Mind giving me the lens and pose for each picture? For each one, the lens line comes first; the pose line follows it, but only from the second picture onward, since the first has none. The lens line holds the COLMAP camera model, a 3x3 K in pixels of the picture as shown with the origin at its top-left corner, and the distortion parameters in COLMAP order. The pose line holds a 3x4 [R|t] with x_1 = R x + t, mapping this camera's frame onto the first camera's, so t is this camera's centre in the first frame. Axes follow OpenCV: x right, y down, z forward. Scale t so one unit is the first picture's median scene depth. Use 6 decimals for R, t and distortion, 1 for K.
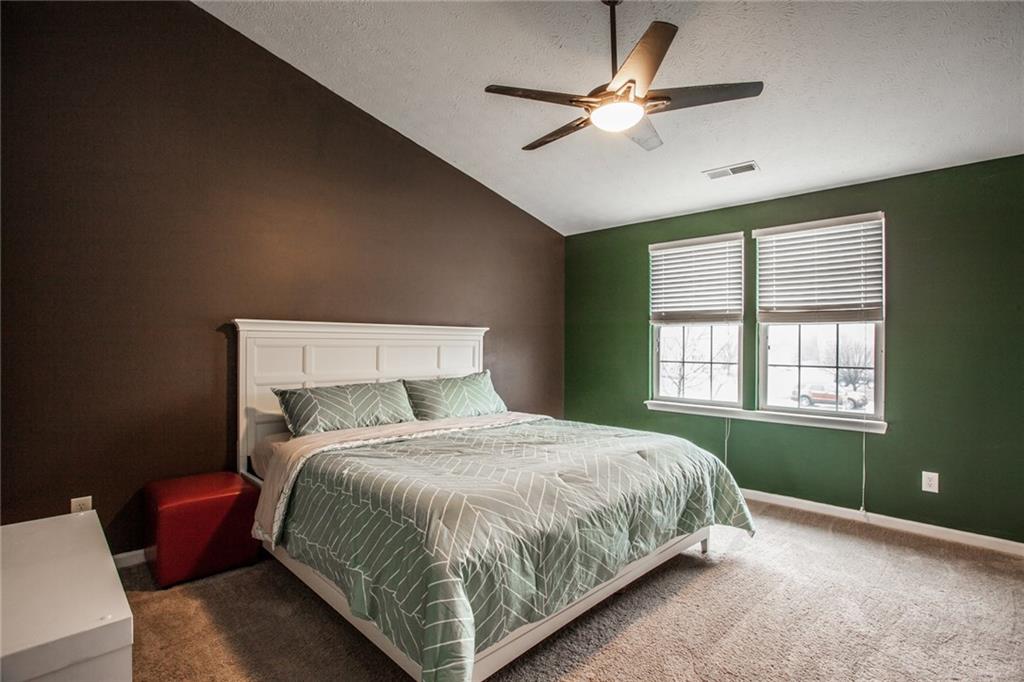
lens RADIAL K [[505.2, 0, 517.0], [0, 505.2, 345.3], [0, 0, 1]] dist [-0.037633, 0.008319]
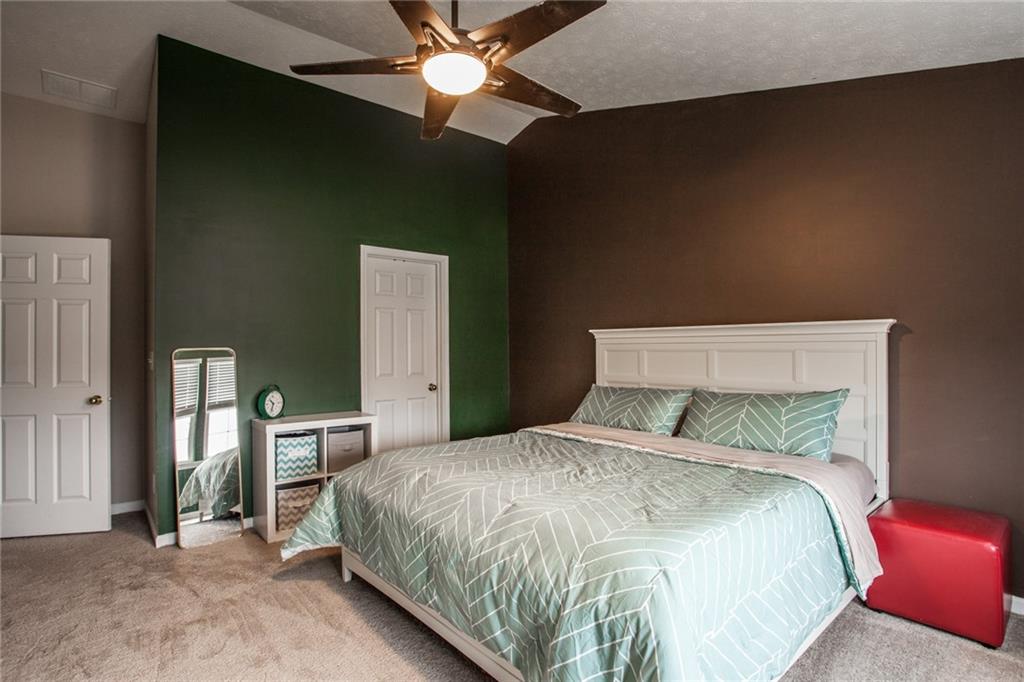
lens RADIAL K [[505.2, 0, 507.6], [0, 505.2, 343.8], [0, 0, 1]] dist [-0.037633, 0.008319]
pose [[-0.083872, -0.013031, -0.996391, 0.697788], [-0.000263, 0.999915, -0.013055, 0.001536], [0.996477, -0.000833, -0.083868, 0.790108]]
